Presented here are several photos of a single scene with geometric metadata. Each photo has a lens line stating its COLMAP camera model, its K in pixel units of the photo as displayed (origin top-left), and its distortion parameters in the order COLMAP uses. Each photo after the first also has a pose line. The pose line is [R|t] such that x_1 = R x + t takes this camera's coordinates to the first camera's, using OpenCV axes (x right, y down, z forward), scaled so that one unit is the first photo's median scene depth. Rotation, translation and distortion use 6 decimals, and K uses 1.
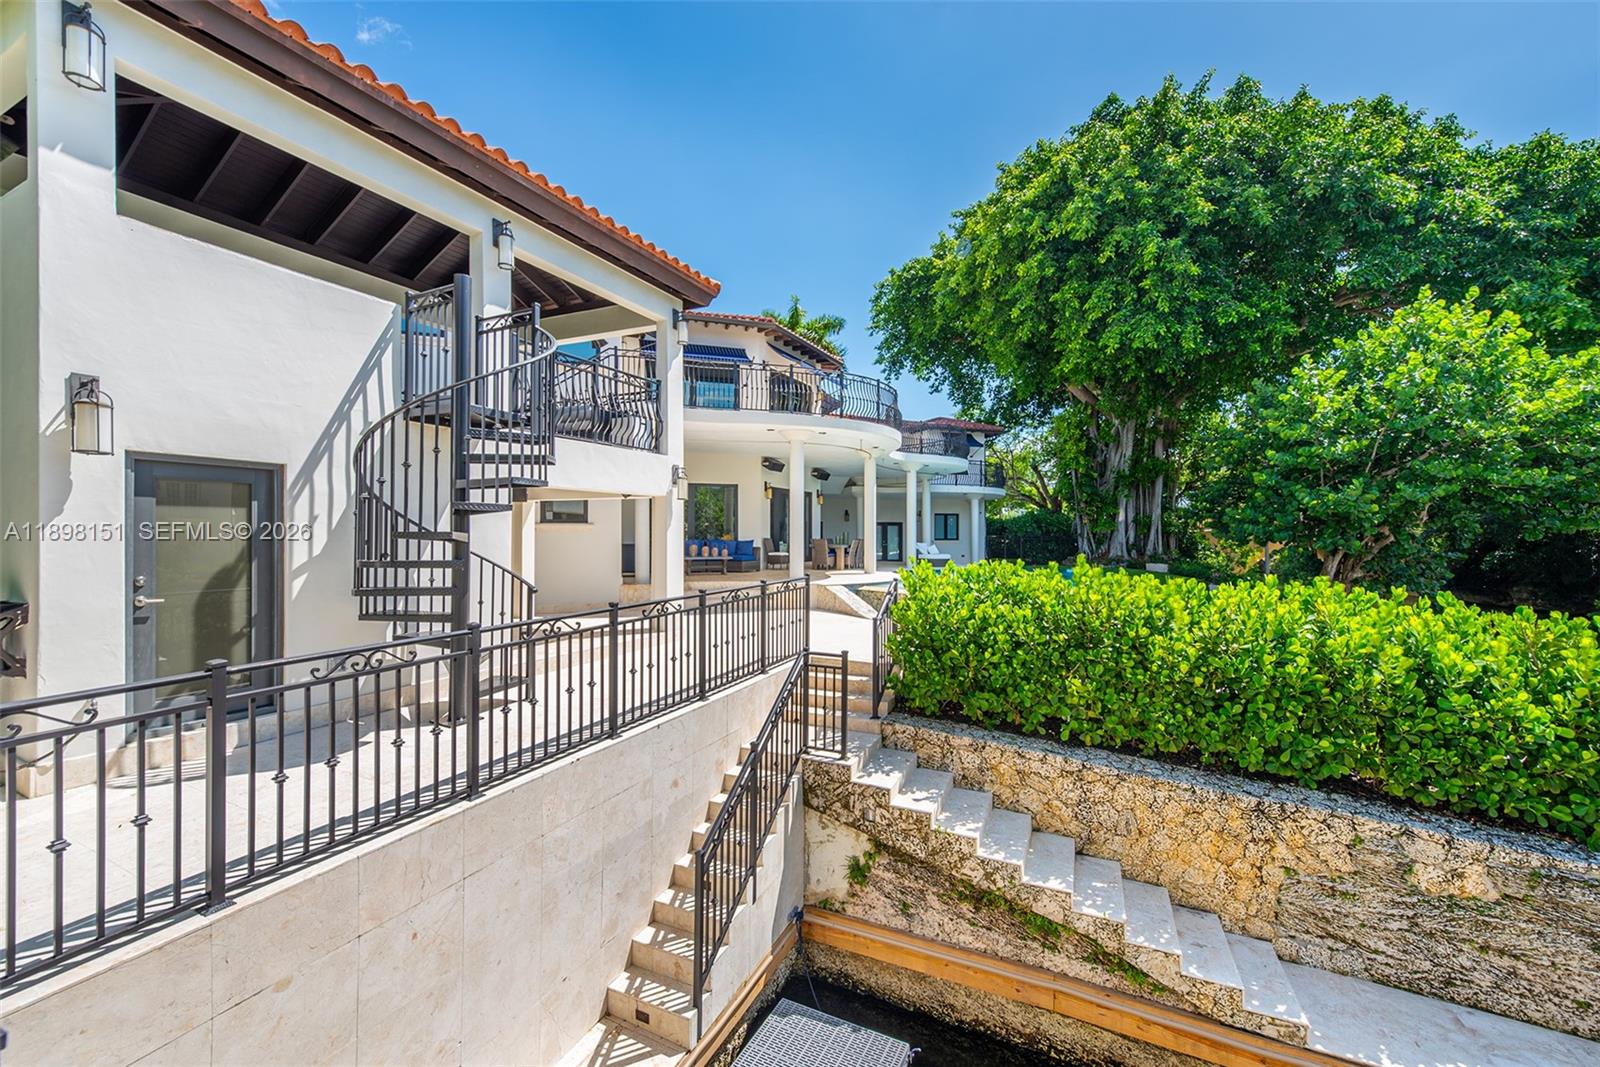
lens RADIAL K [[644.8, 0, 813.2], [0, 644.8, 528.5], [0, 0, 1]] dist [0.009870, -0.001790]
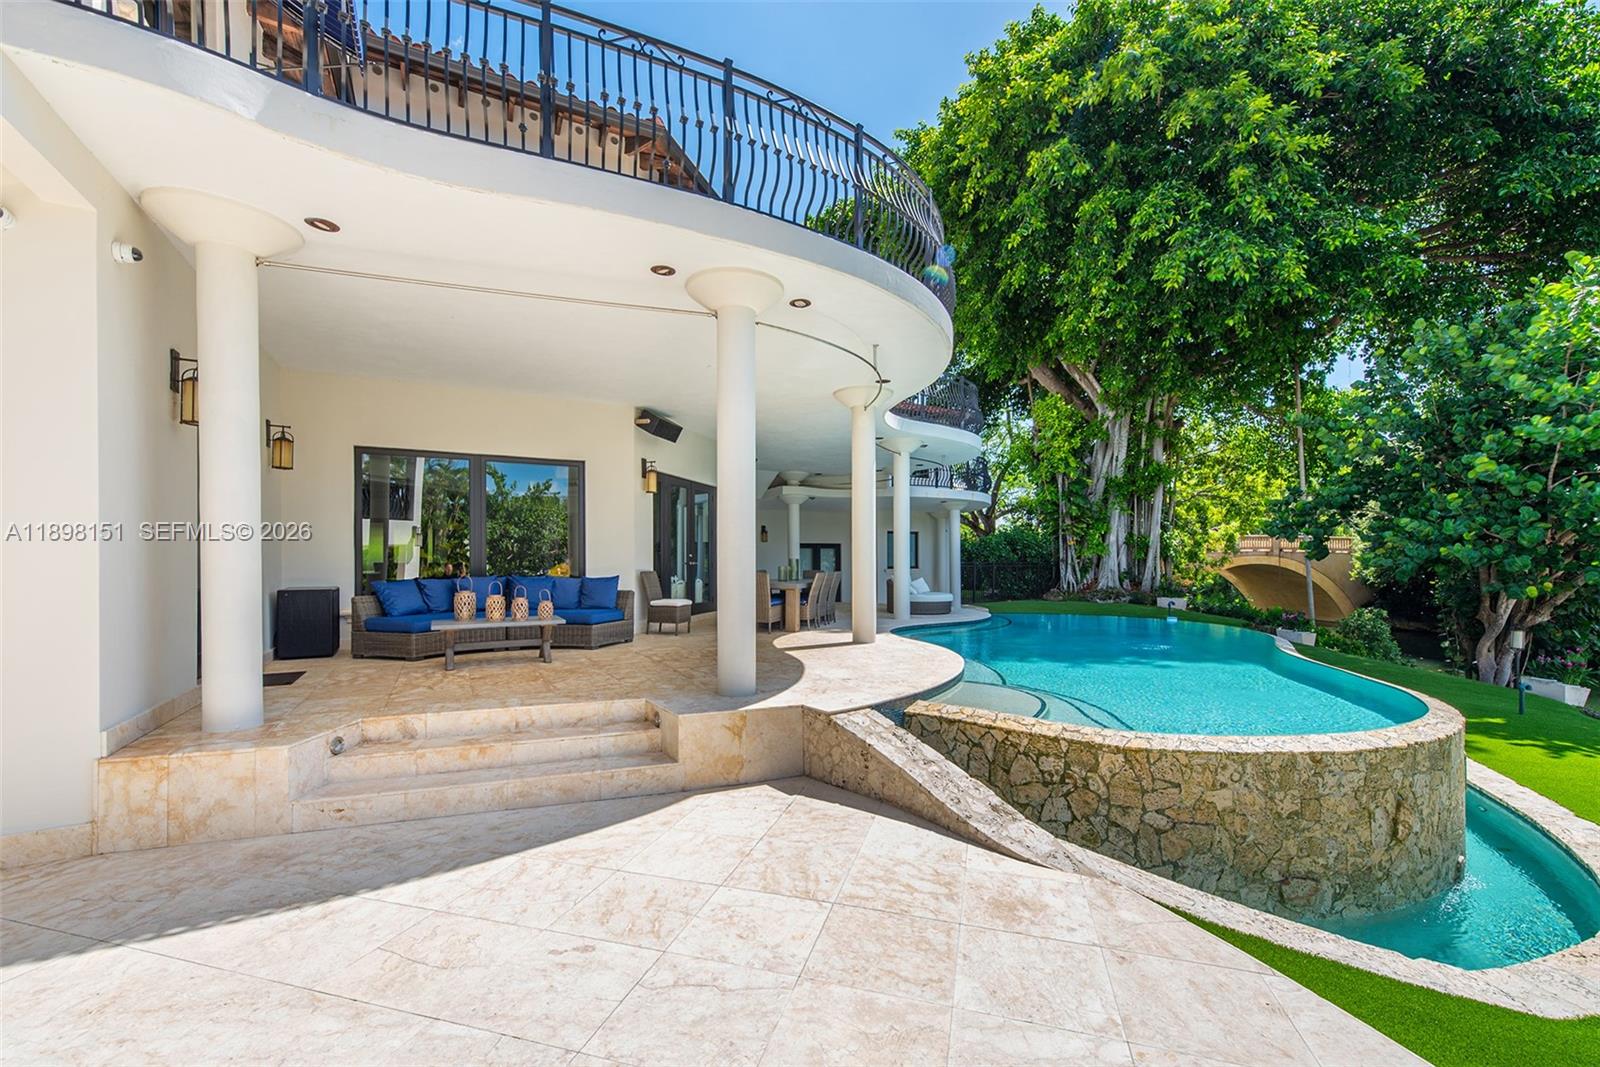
lens RADIAL K [[644.8, 0, 818.9], [0, 644.8, 566.4], [0, 0, 1]] dist [0.009870, -0.001790]
pose [[0.981172, -0.007991, 0.192969, -0.029098], [0.004561, 0.999824, 0.018213, 0.002080], [-0.193080, -0.016990, 0.981036, 0.371630]]
